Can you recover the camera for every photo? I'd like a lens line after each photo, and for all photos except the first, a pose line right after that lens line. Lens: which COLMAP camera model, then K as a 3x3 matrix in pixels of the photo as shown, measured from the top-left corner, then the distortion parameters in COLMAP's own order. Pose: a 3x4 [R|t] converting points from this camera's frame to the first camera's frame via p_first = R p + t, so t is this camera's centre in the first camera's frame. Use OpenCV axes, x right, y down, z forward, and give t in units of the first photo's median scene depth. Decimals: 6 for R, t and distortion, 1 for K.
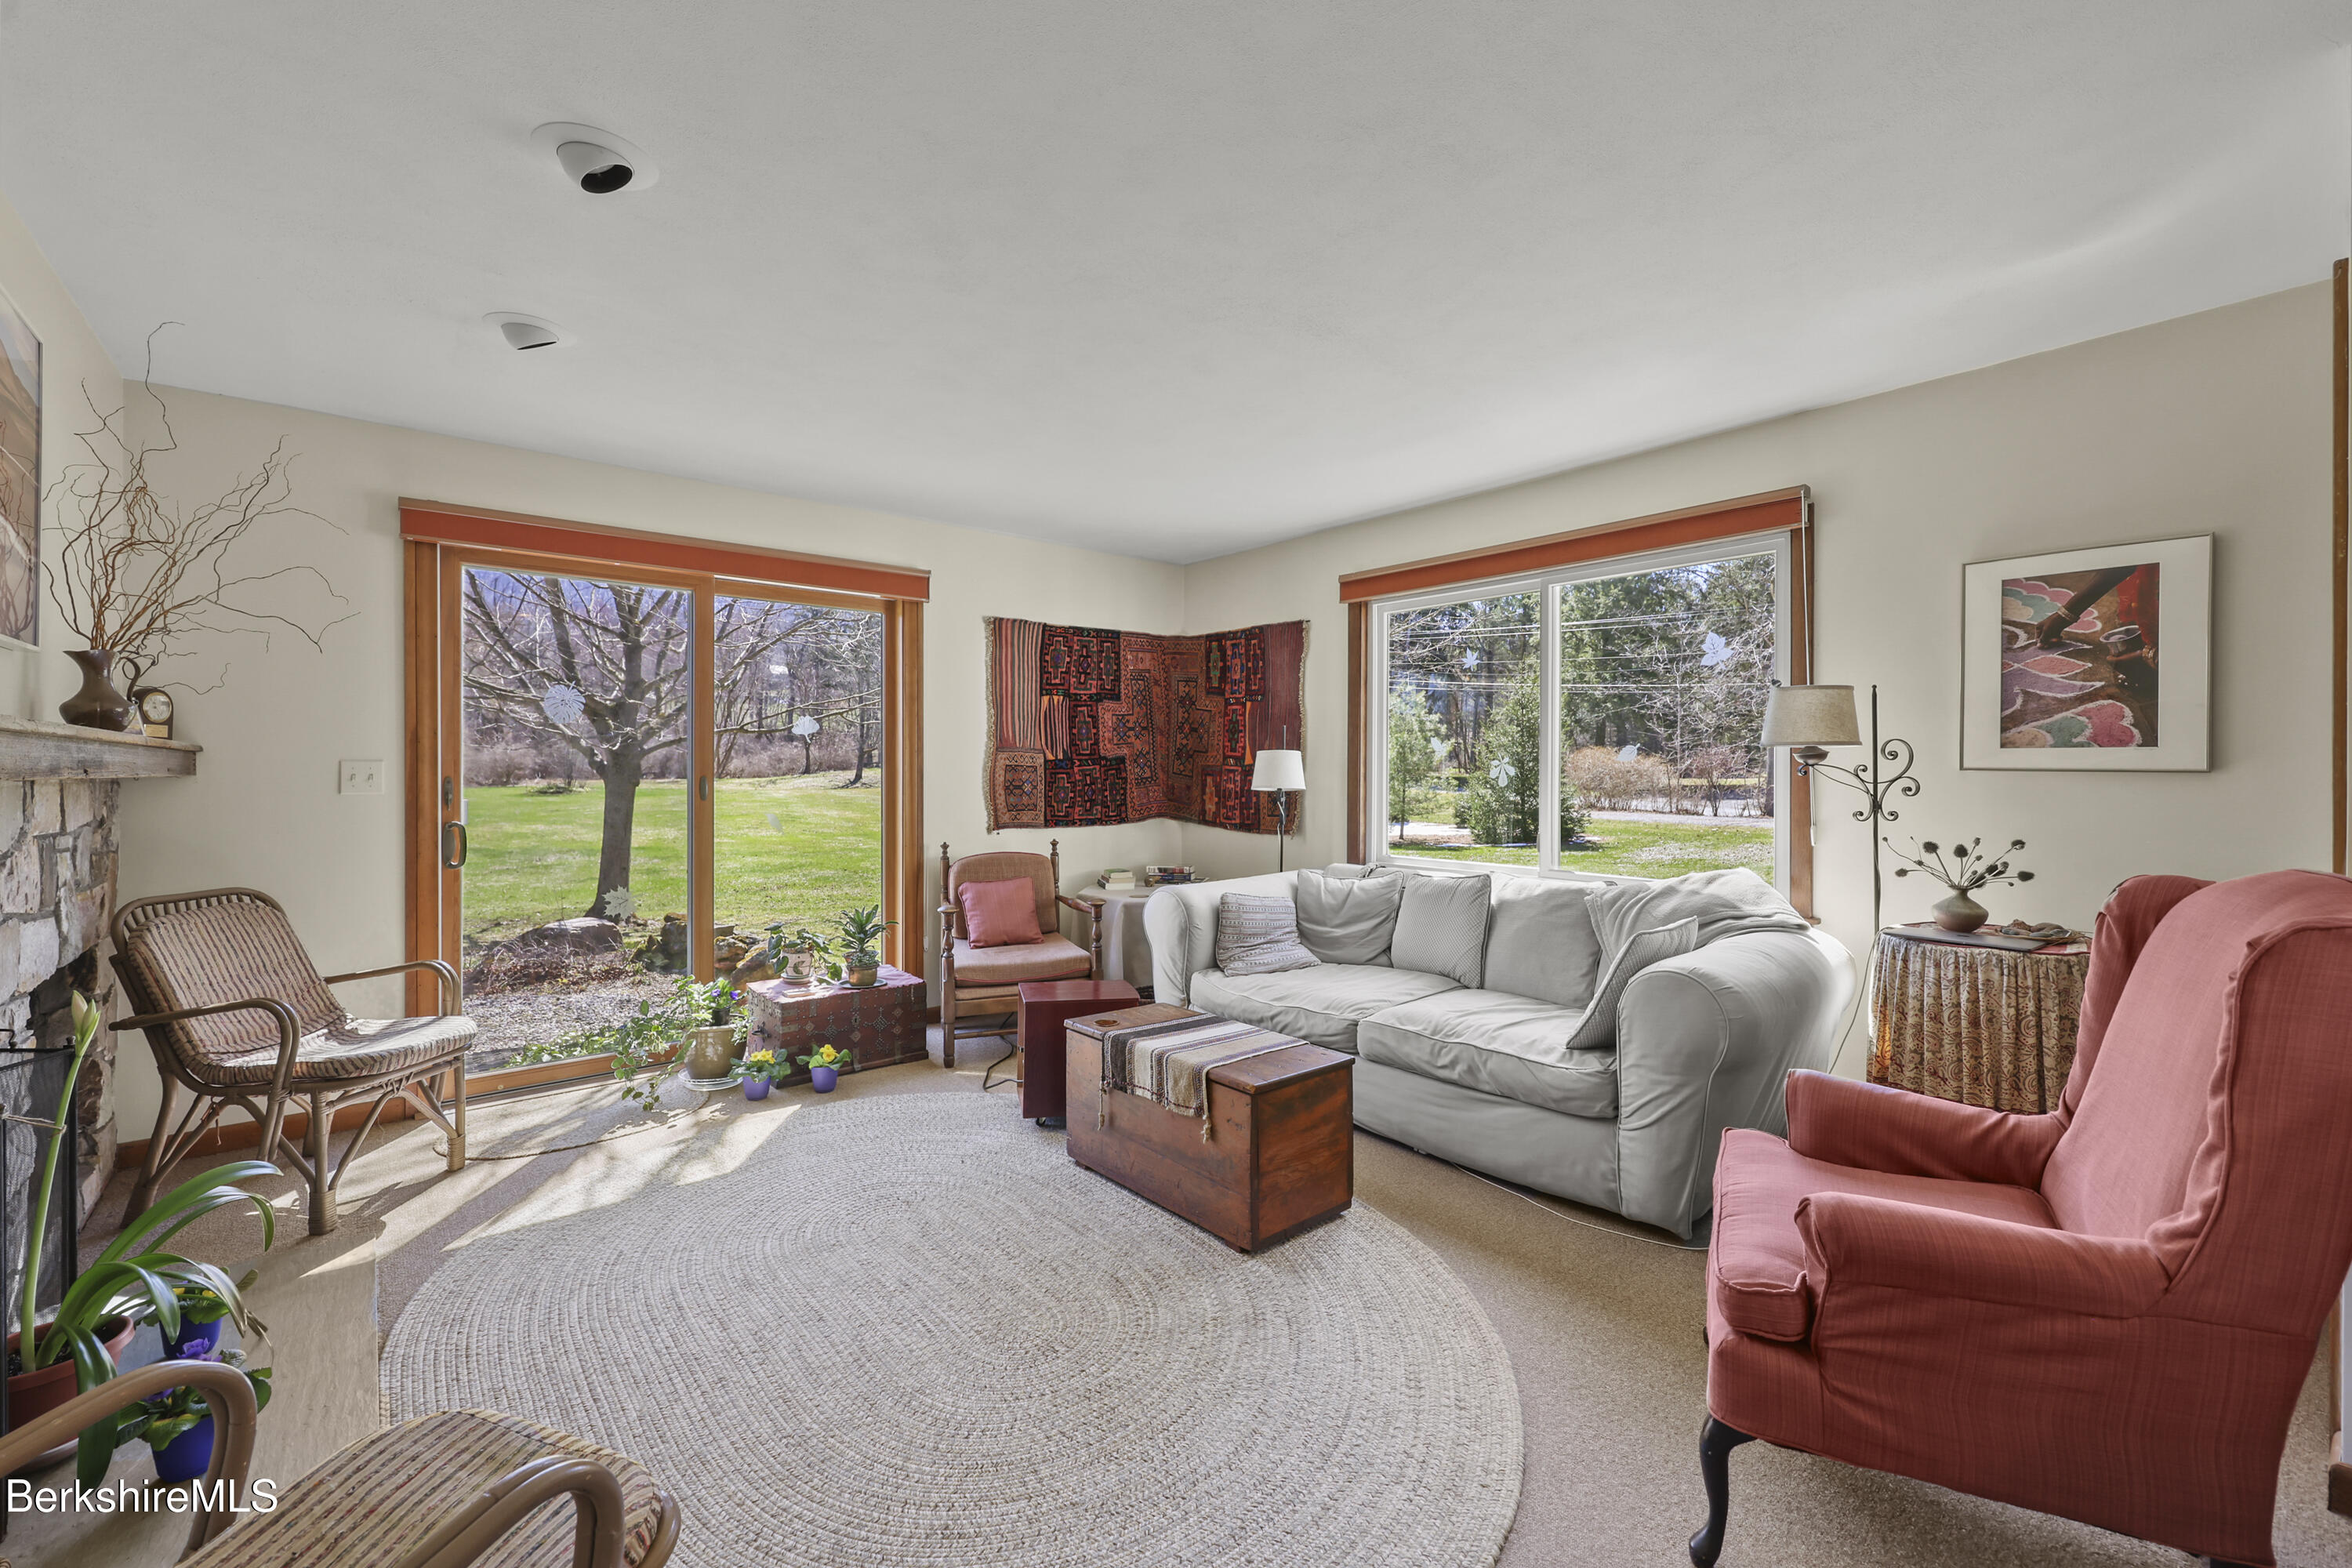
lens RADIAL K [[978.1, 0, 1183.4], [0, 978.1, 772.4], [0, 0, 1]] dist [0.001365, -0.000162]
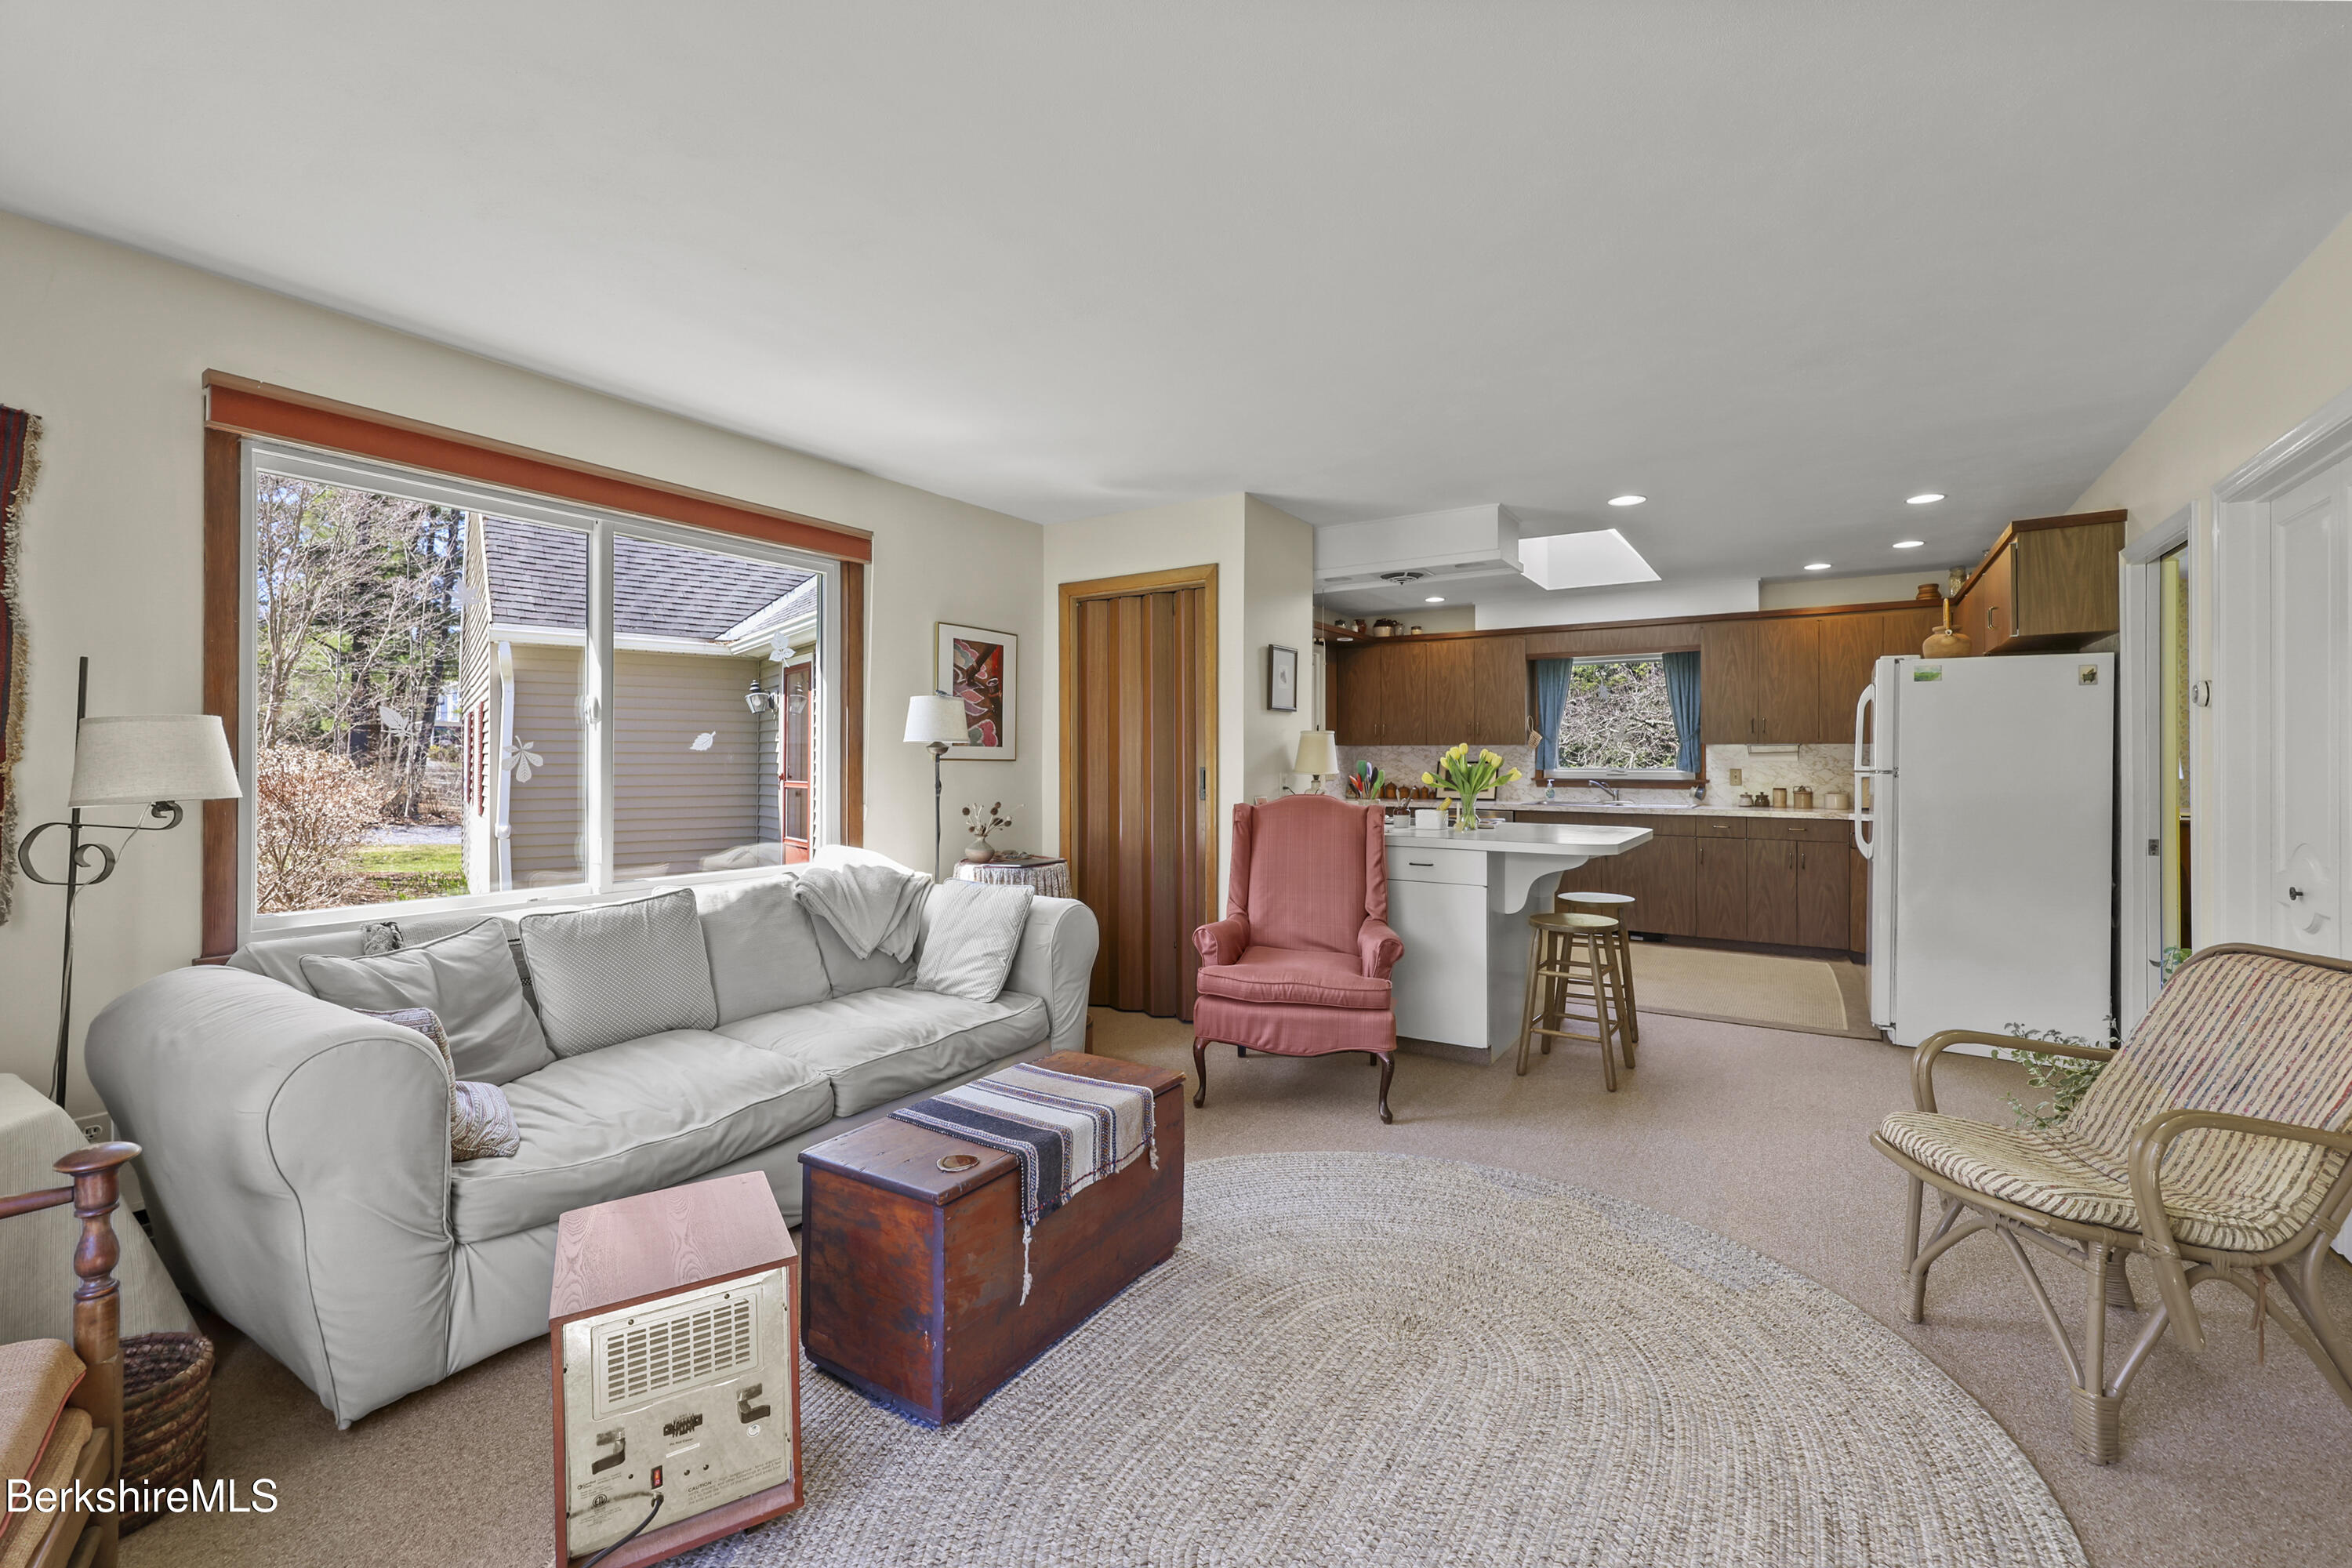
lens RADIAL K [[989.9, 0, 1173.9], [0, 989.9, 759.3], [0, 0, 1]] dist [0.000484, 0.000064]
pose [[-0.289397, 0.001556, 0.957208, -0.621477], [0.002270, 0.999997, -0.000940, -0.000805], [-0.957206, 0.001901, -0.289400, 0.900011]]
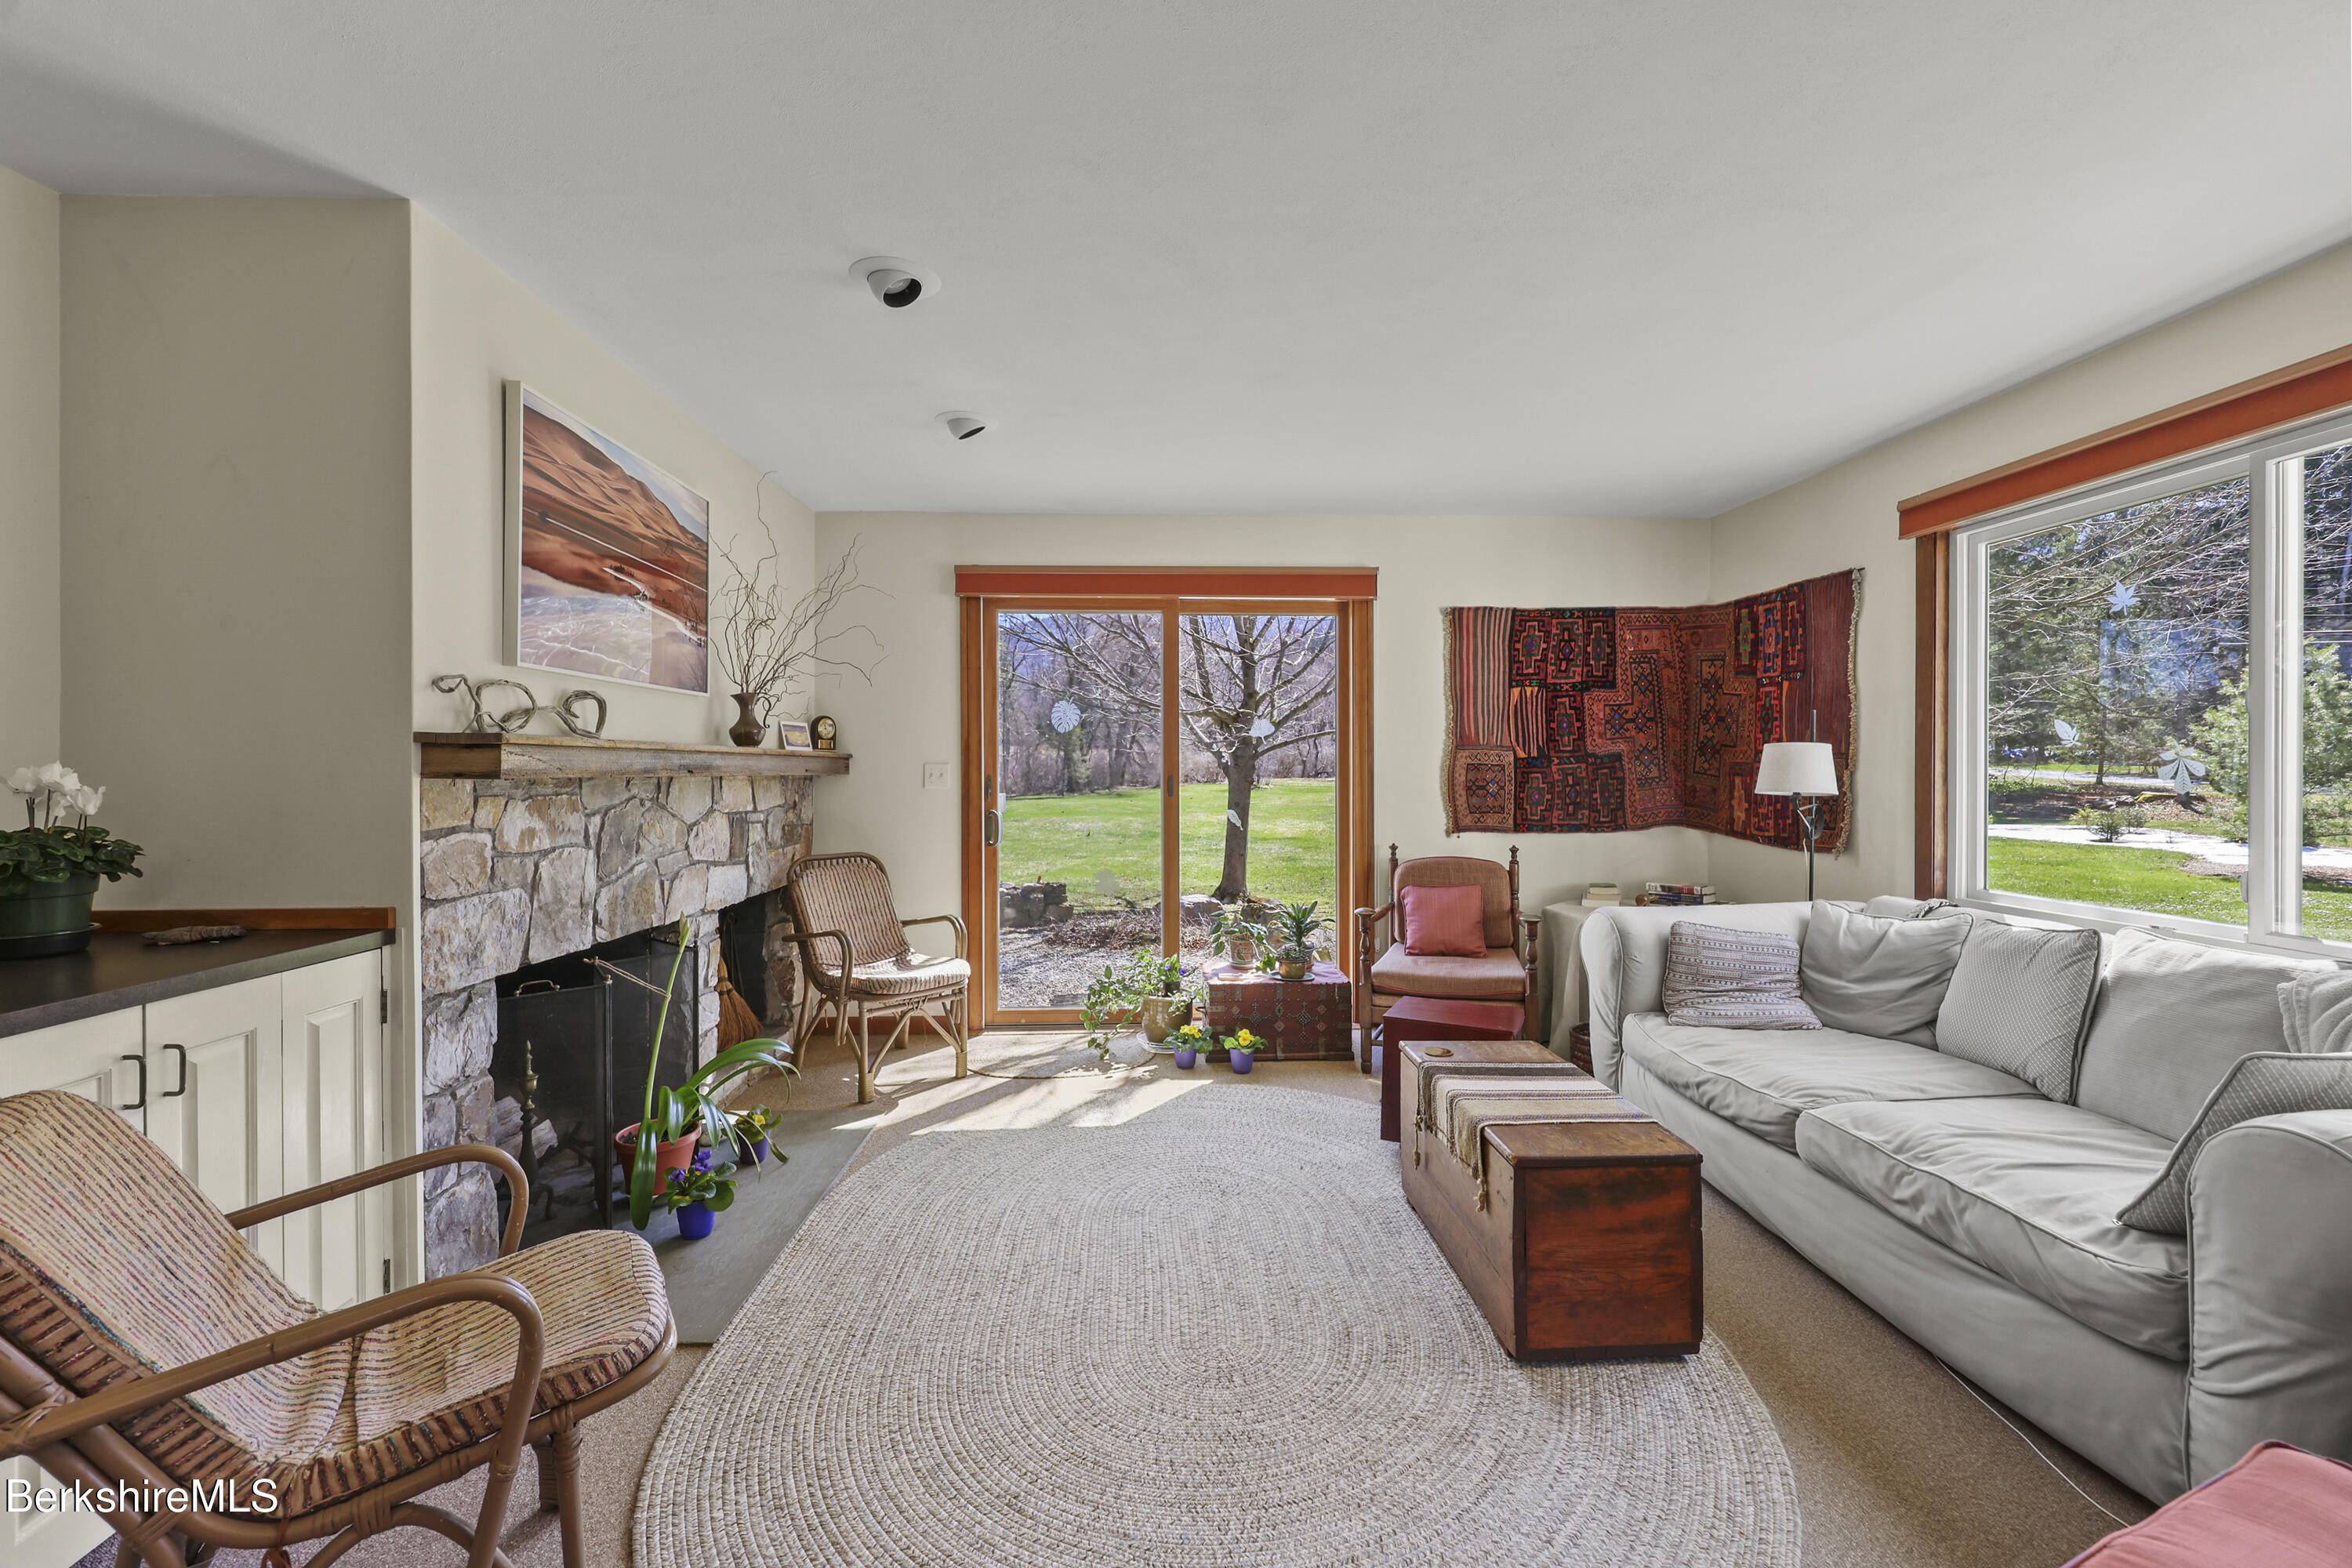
lens RADIAL K [[977.0, 0, 1179.0], [0, 977.0, 771.7], [0, 0, 1]] dist [0.002010, -0.000143]
pose [[0.791737, -0.000777, -0.610862, 0.239734], [0.000818, 1.000000, -0.000212, -0.000091], [0.610862, -0.000332, 0.791737, 0.126836]]
